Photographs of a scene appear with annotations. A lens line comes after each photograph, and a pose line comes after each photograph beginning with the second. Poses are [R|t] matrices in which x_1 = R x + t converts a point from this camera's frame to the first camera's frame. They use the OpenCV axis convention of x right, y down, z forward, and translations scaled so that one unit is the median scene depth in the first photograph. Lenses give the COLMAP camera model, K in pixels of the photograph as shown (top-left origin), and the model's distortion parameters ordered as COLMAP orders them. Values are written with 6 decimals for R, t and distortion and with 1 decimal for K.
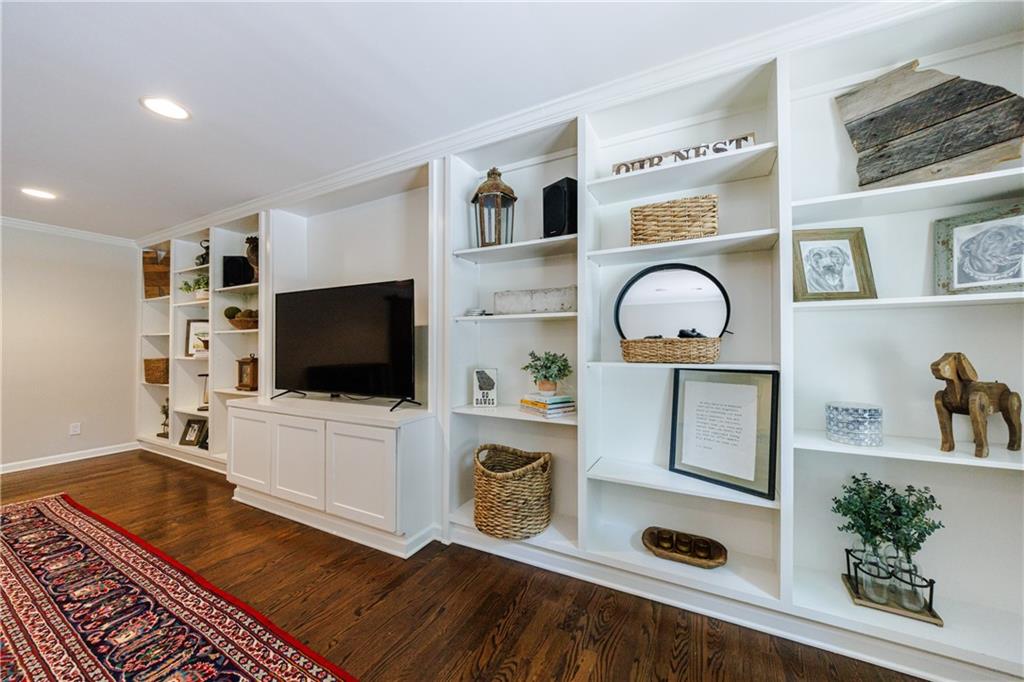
lens RADIAL K [[331.1, 0, 528.8], [0, 331.1, 341.4], [0, 0, 1]] dist [-0.002402, 0.000345]
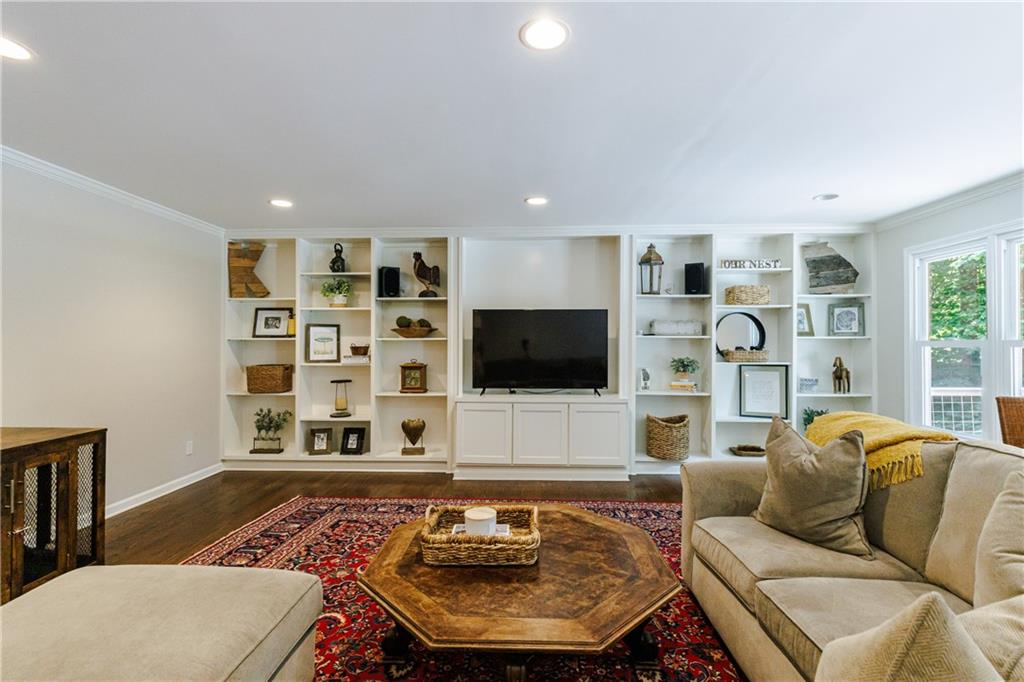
lens RADIAL K [[445.2, 0, 521.2], [0, 445.2, 340.9], [0, 0, 1]] dist [0.004782, -0.001875]
pose [[0.884537, 0.009173, 0.466380, -2.114548], [-0.014907, 0.999852, 0.008607, -0.070859], [-0.466232, -0.014566, 0.884543, -0.800590]]
